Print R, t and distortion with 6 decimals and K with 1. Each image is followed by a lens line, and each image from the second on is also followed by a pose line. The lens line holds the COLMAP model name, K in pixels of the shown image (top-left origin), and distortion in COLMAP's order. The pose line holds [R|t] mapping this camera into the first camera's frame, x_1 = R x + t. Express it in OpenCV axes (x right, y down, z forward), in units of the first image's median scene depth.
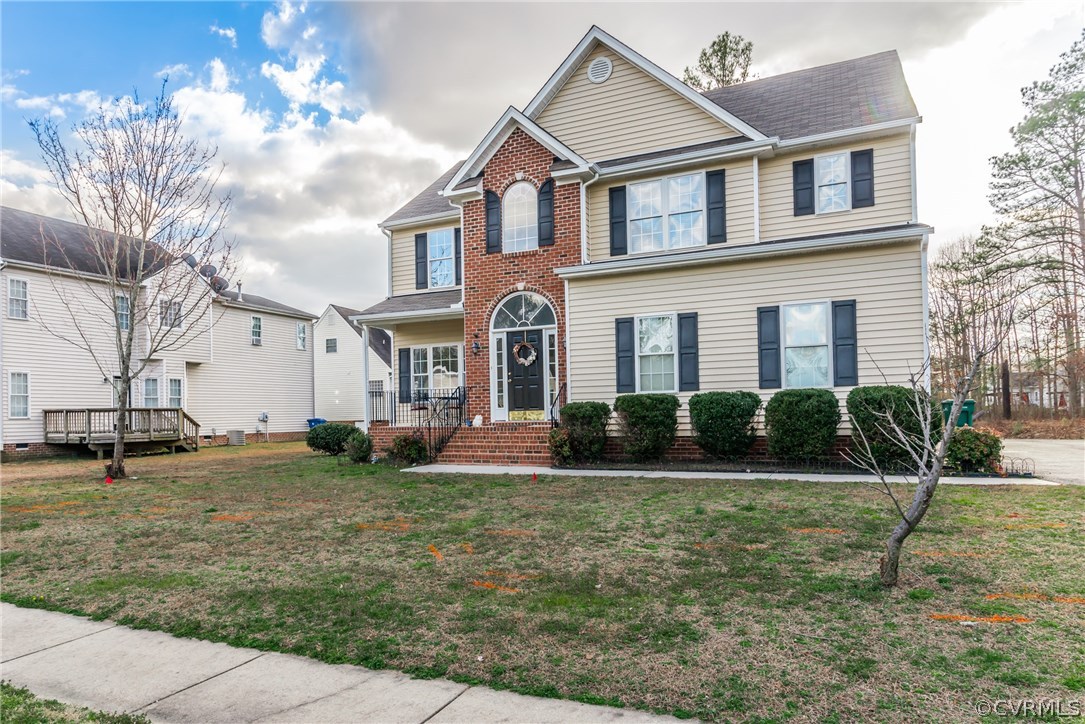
lens RADIAL K [[653.8, 0, 538.5], [0, 653.8, 408.7], [0, 0, 1]] dist [0.002959, -0.001706]
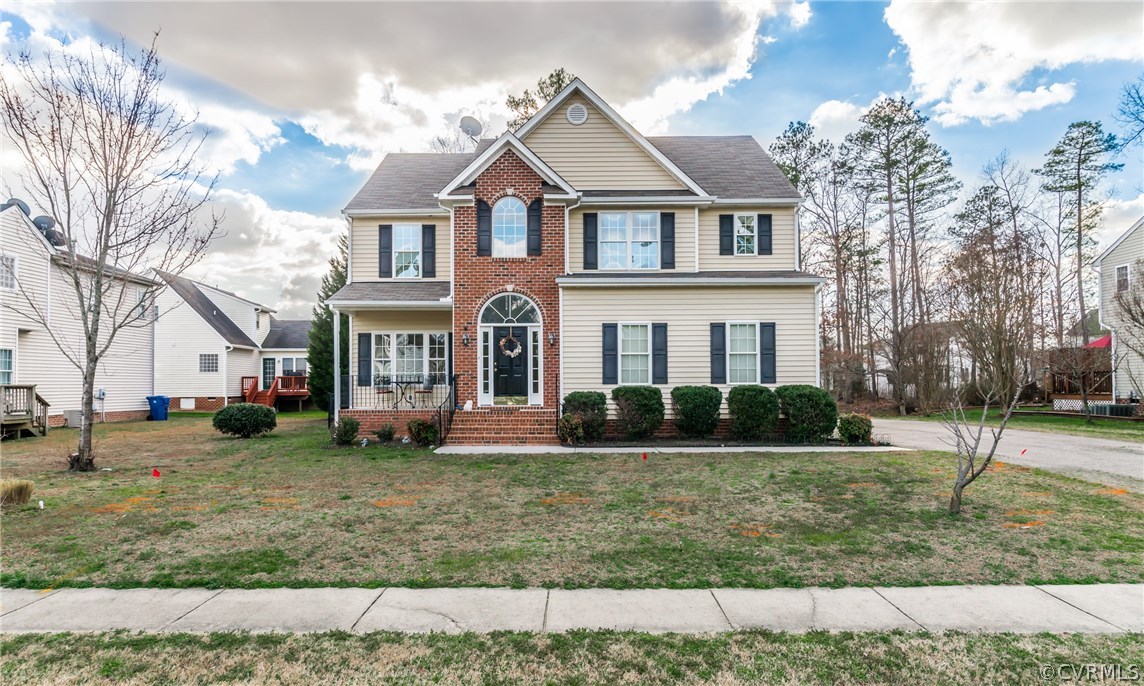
lens RADIAL K [[614.6, 0, 573.3], [0, 614.6, 378.7], [0, 0, 1]] dist [0.001195, 0.000032]
pose [[0.910110, 0.020010, 0.413884, -0.379417], [-0.016625, 0.999792, -0.011780, -0.017995], [-0.414033, 0.003840, 0.910254, -0.024999]]
